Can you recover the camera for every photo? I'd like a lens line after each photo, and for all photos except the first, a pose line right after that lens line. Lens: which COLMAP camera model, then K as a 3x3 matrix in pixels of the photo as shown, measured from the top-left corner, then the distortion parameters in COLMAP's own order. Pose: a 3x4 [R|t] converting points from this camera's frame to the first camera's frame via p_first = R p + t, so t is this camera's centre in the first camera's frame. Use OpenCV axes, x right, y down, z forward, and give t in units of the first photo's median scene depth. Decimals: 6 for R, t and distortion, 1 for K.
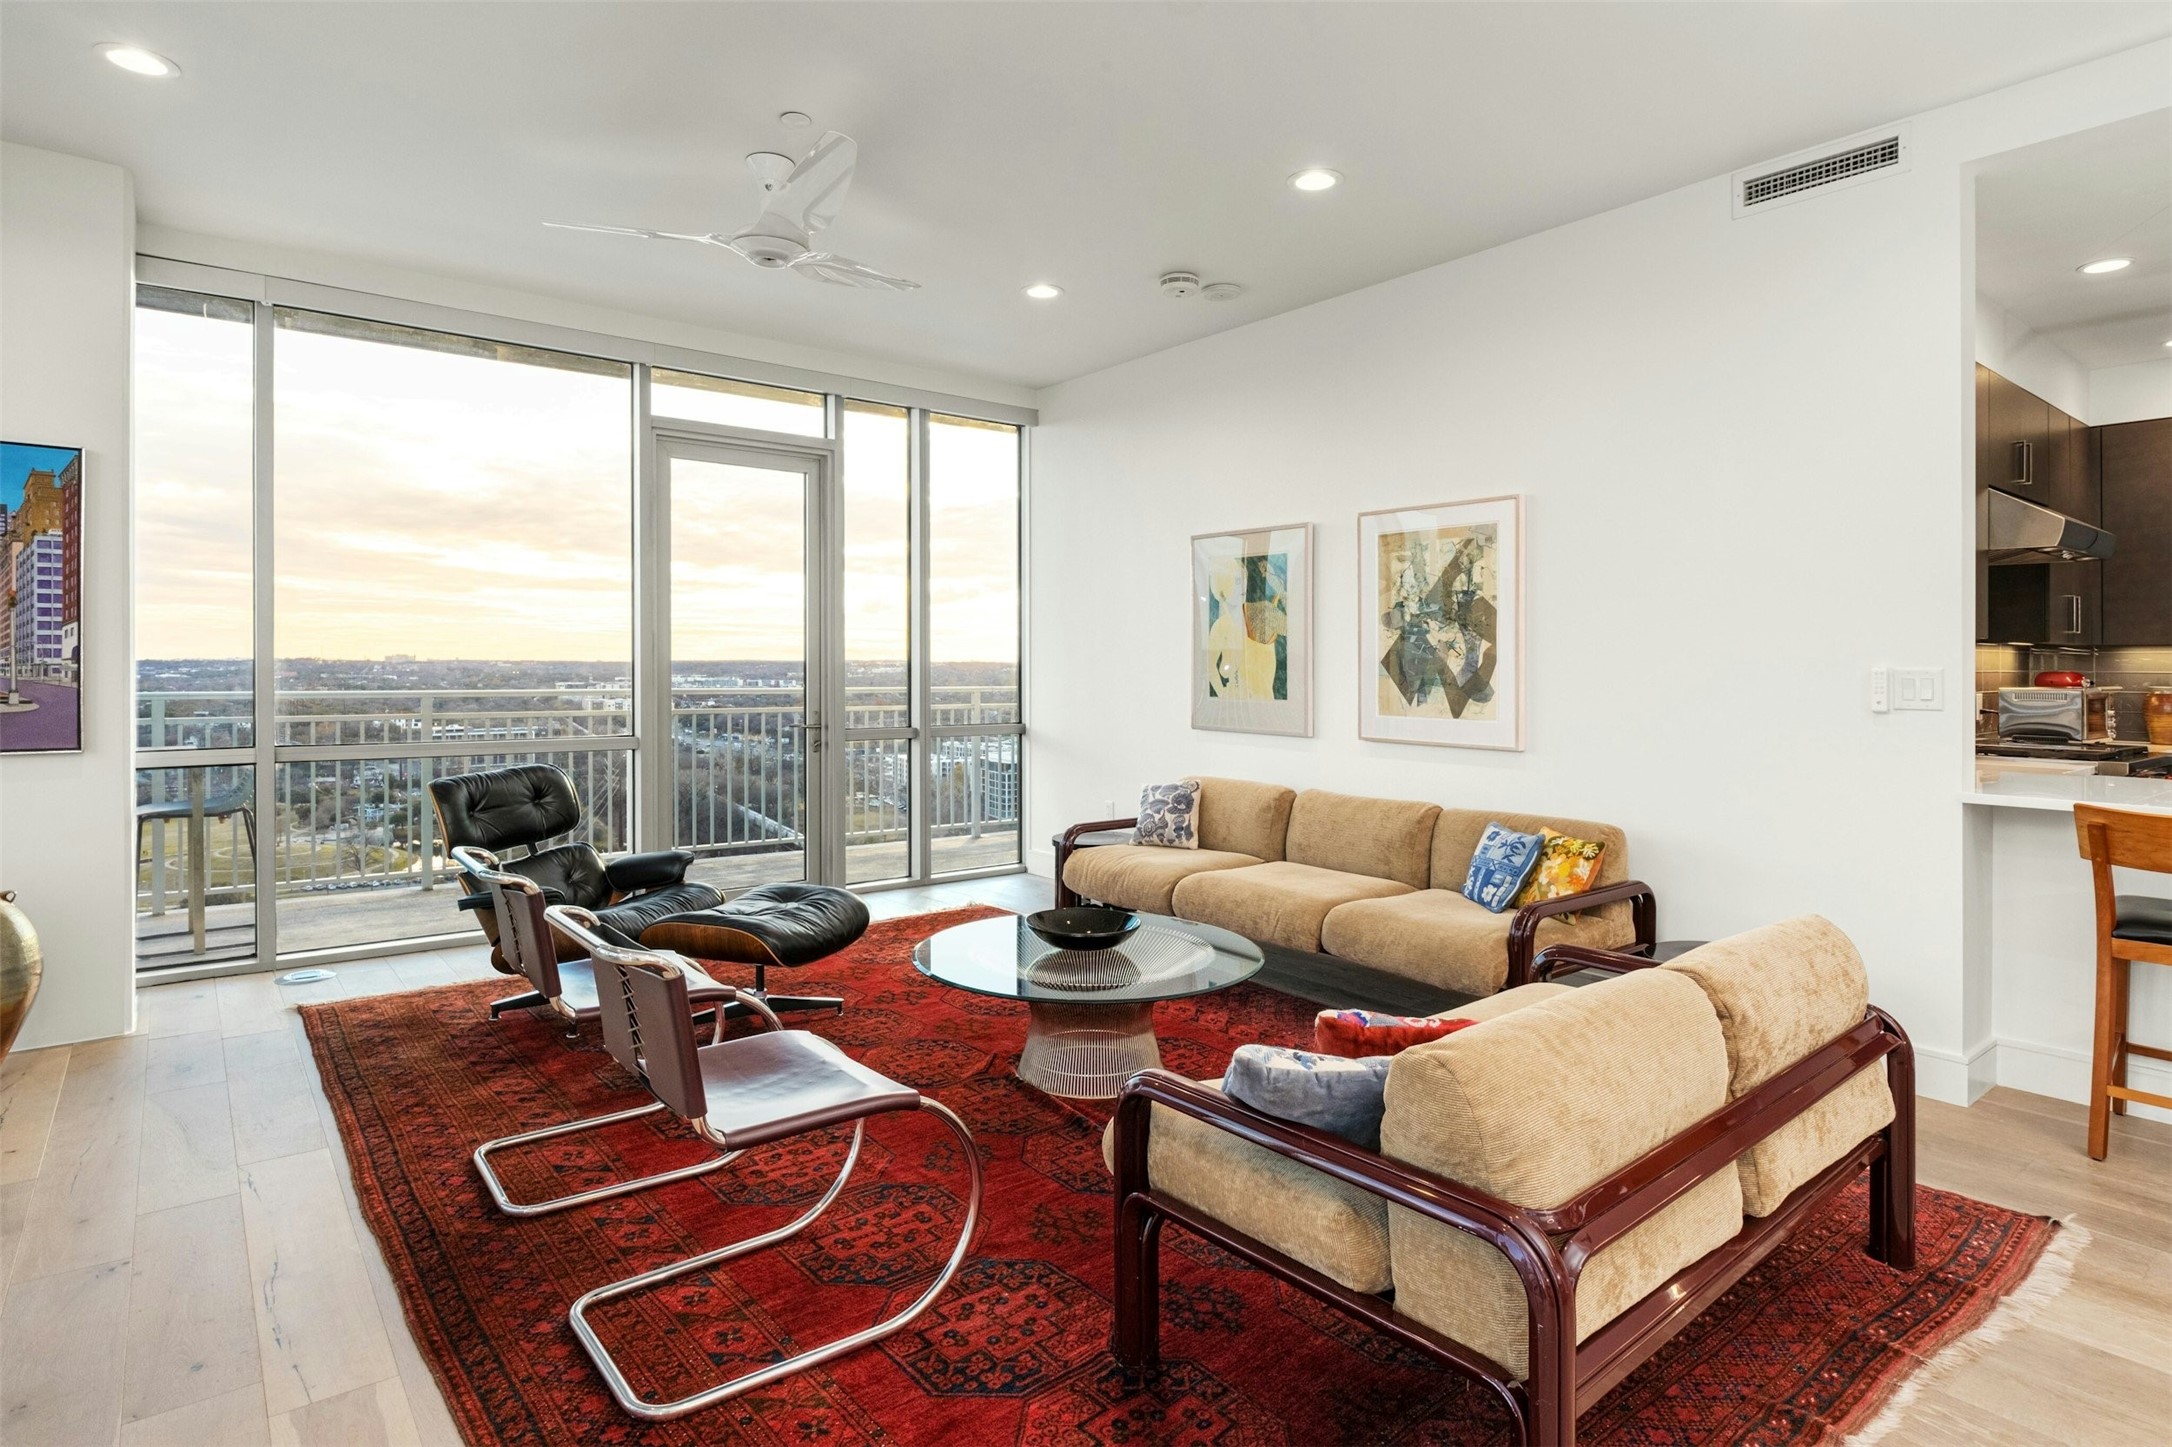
lens RADIAL K [[1138.6, 0, 1112.9], [0, 1138.6, 668.6], [0, 0, 1]] dist [-0.002901, 0.000518]
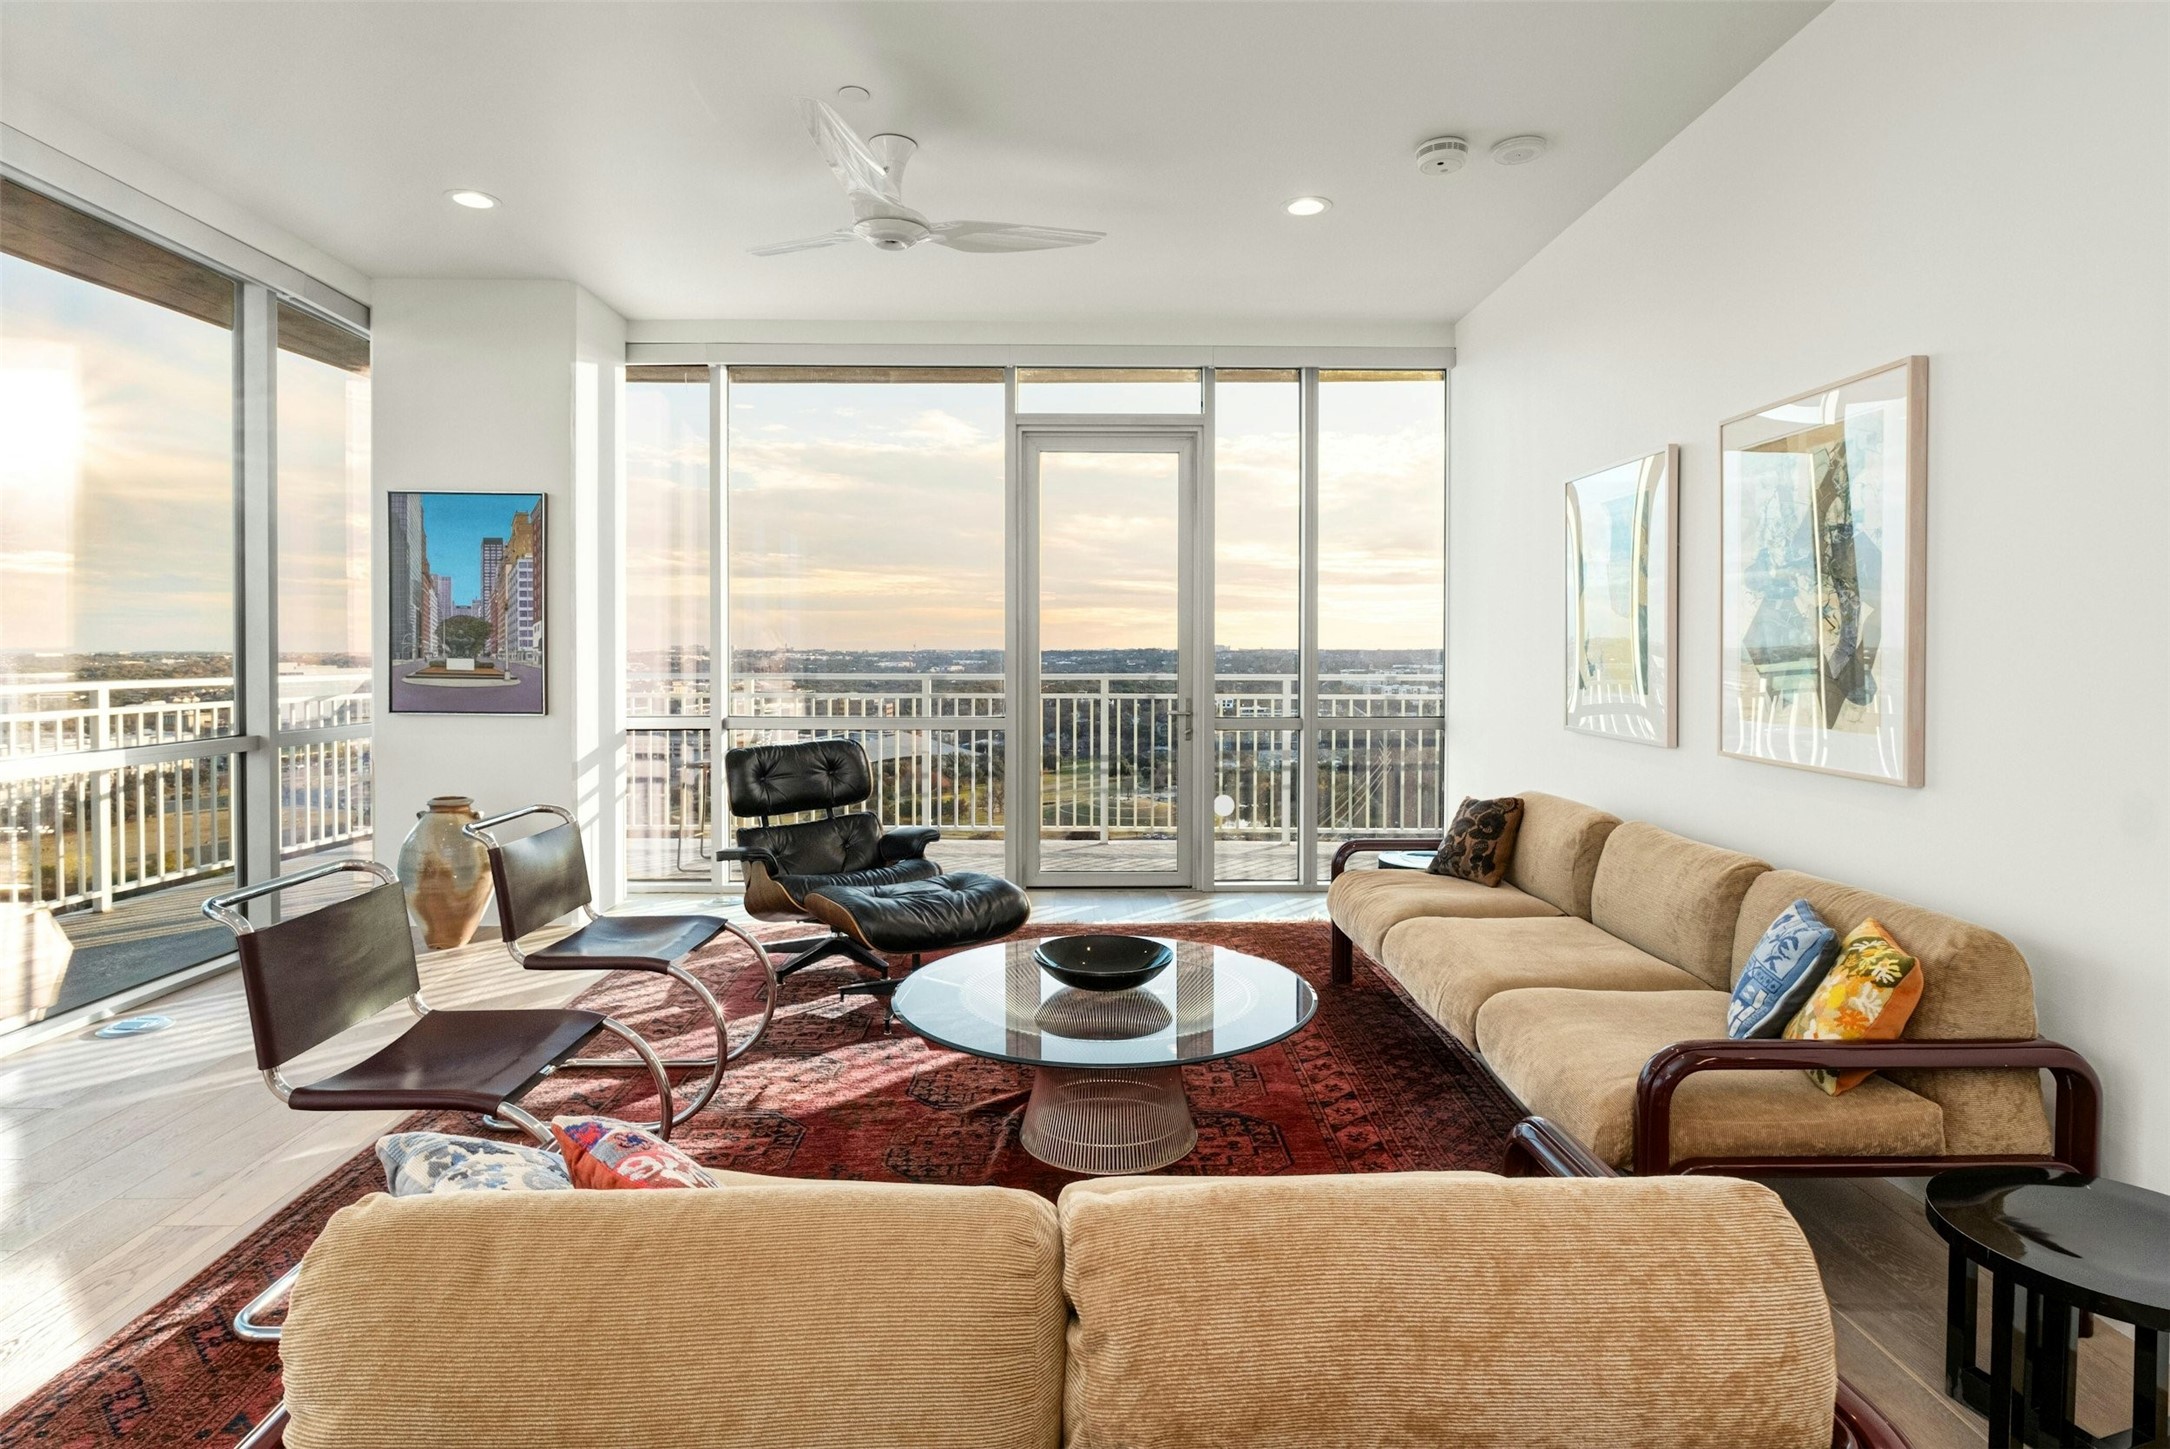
lens RADIAL K [[1137.5, 0, 1111.9], [0, 1137.5, 669.7], [0, 0, 1]] dist [-0.002901, 0.000518]
pose [[0.792736, 0.005422, -0.609541, 0.358993], [0.001663, 0.999937, 0.011058, 0.003283], [0.609563, -0.009780, 0.792677, 0.252593]]
